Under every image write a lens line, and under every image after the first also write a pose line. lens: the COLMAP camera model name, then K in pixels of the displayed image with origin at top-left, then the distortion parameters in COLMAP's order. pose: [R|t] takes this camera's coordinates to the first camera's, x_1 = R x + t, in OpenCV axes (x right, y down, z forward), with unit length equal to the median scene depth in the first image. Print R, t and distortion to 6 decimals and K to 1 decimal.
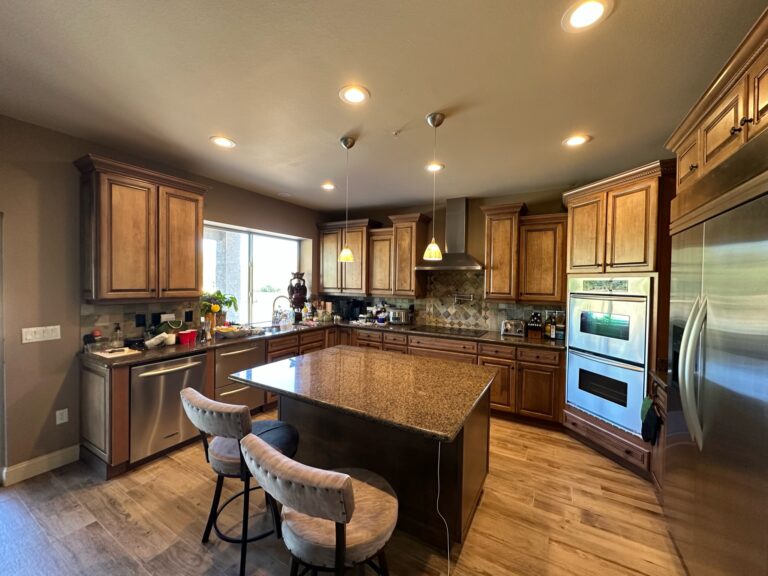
lens RADIAL K [[304.9, 0, 384.9], [0, 304.9, 287.0], [0, 0, 1]] dist [-0.000482, -0.000233]
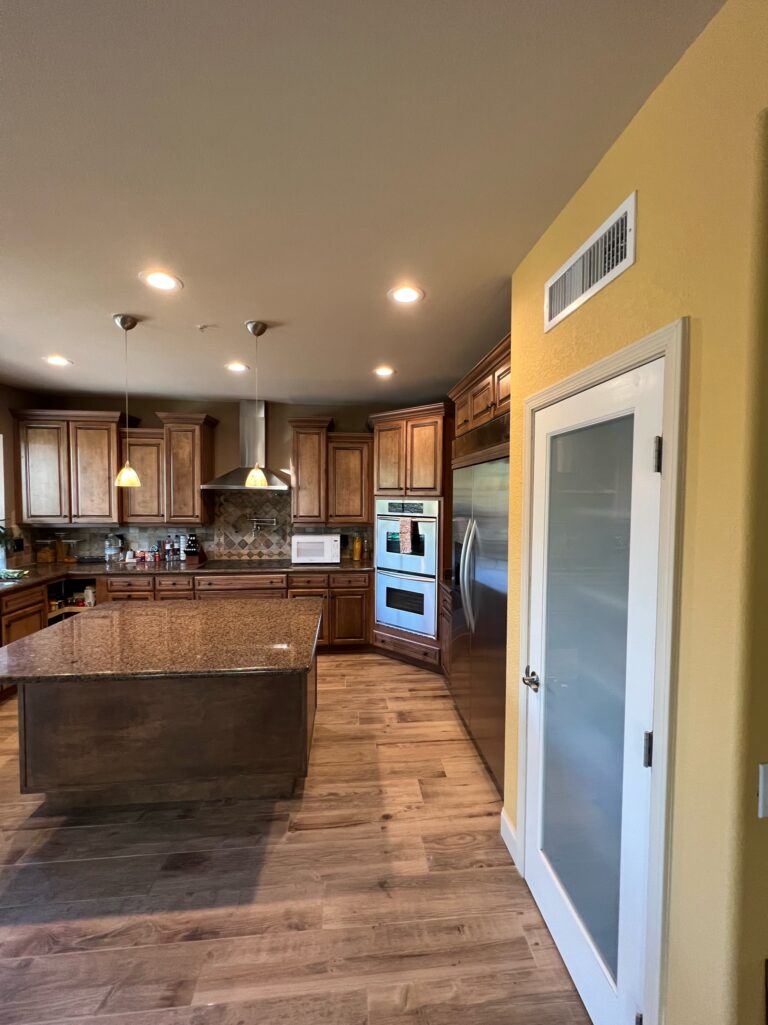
lens RADIAL K [[409.0, 0, 386.6], [0, 409.0, 508.8], [0, 0, 1]] dist [-0.001918, 0.000184]
pose [[0.813397, -0.030096, 0.580930, -0.156805], [0.016341, 0.999449, 0.028897, -0.038269], [-0.581480, -0.014012, 0.813440, -0.124379]]
